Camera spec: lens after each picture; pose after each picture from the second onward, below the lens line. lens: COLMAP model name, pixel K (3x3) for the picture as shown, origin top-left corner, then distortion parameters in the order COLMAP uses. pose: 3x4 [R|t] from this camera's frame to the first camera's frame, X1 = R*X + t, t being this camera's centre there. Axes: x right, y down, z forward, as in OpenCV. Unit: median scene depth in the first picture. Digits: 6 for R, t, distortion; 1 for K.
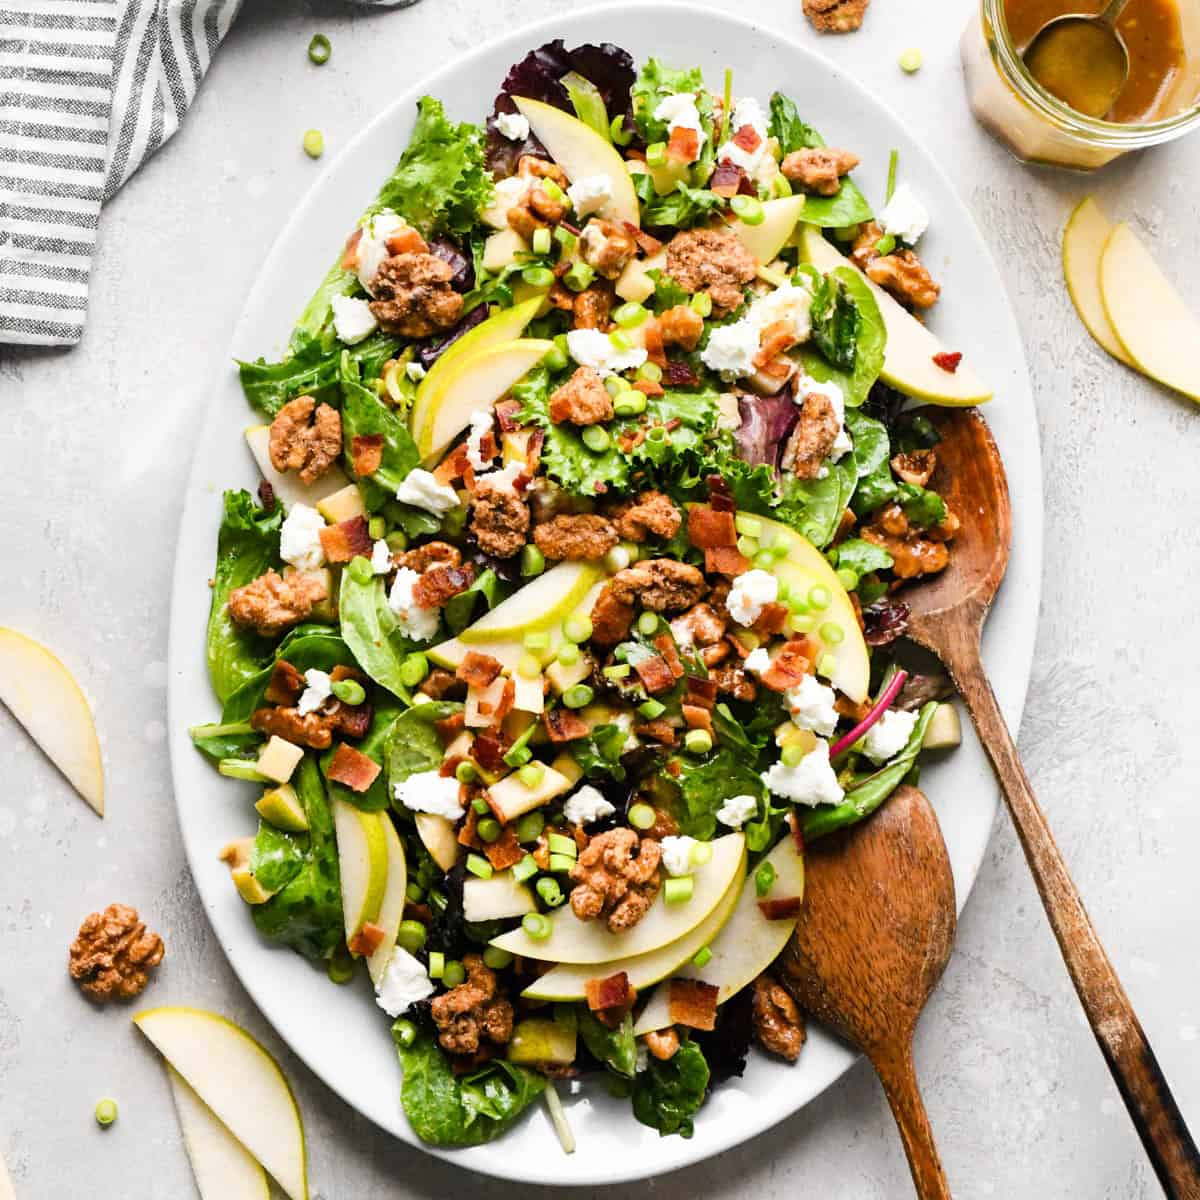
lens RADIAL K [[3621.8, 0, 600.1], [0, 3621.8, 606.6], [0, 0, 1]] dist [0.205665, 0.000000]
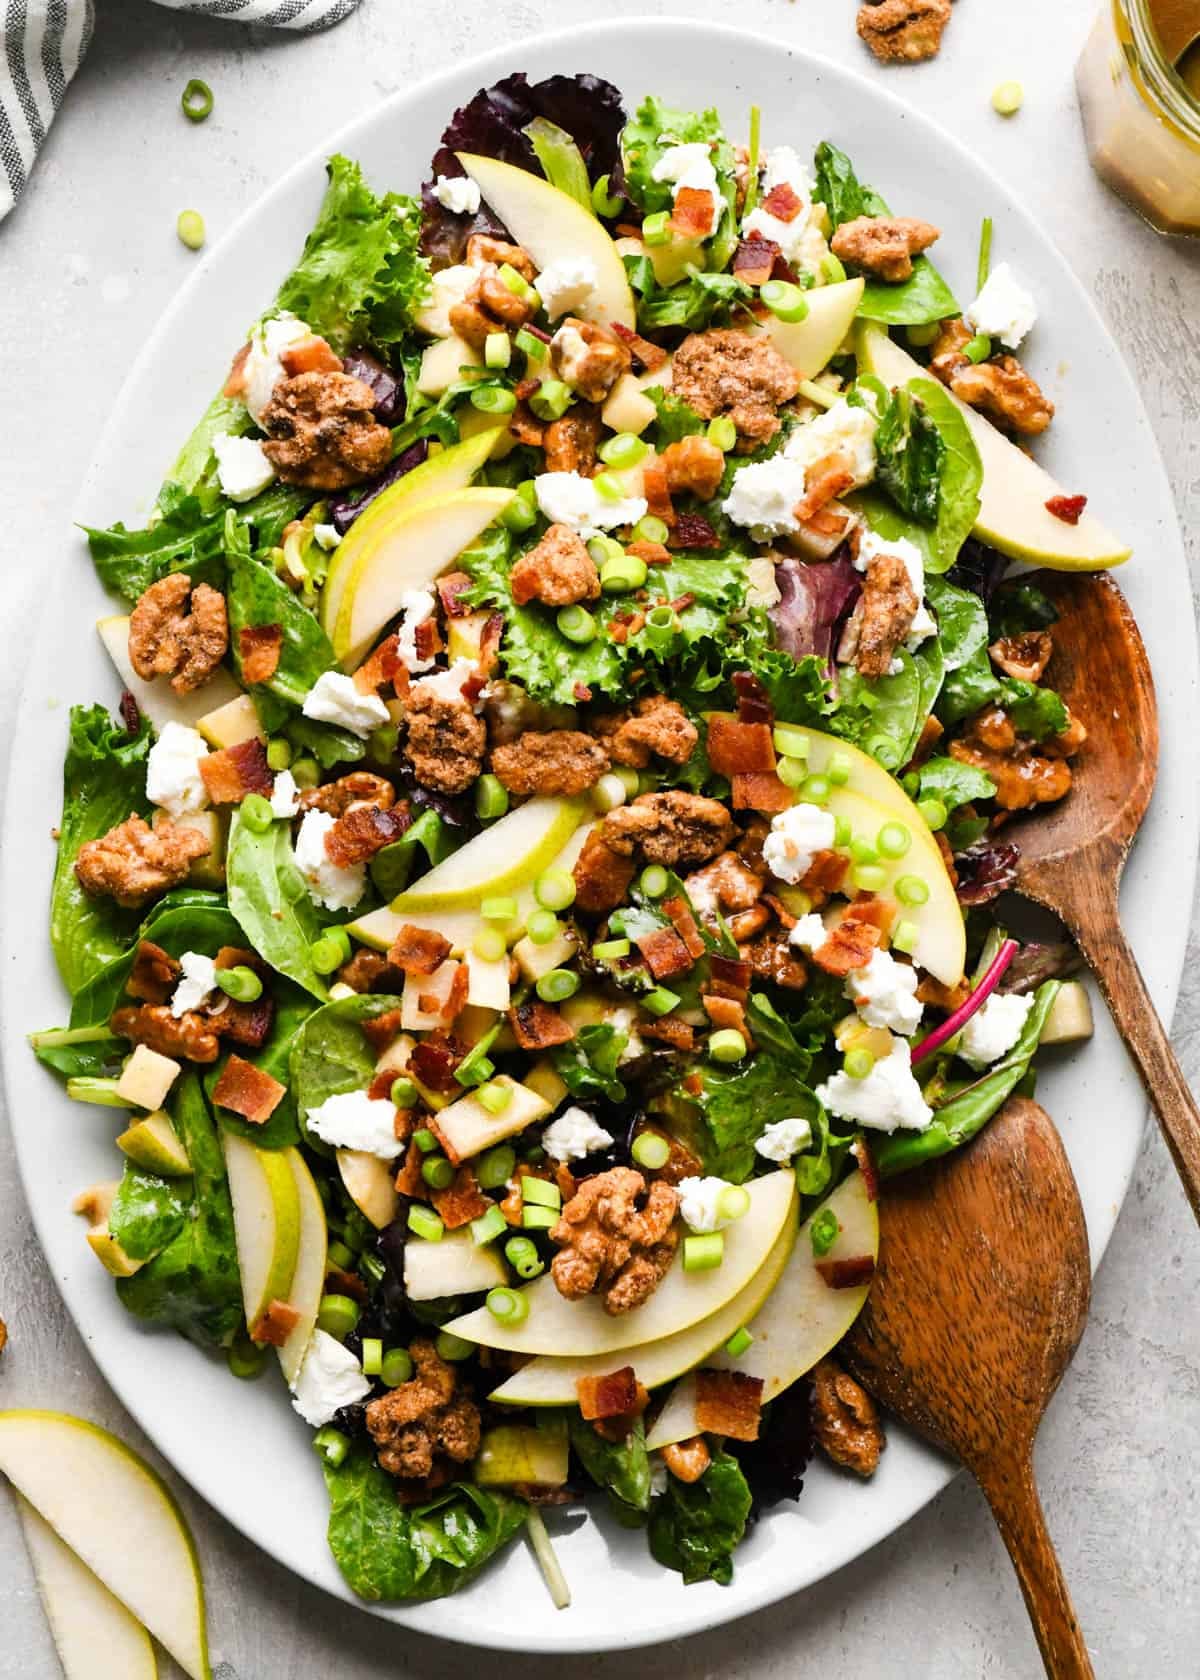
lens RADIAL K [[2465.3, 0, 611.5], [0, 2465.3, 840.5], [0, 0, 1]] dist [0.262280, 0.000000]
pose [[0.999520, -0.017562, -0.025519, 0.017098], [0.017937, 0.999734, 0.014525, -0.010490], [0.025257, -0.014976, 0.999569, 0.503039]]
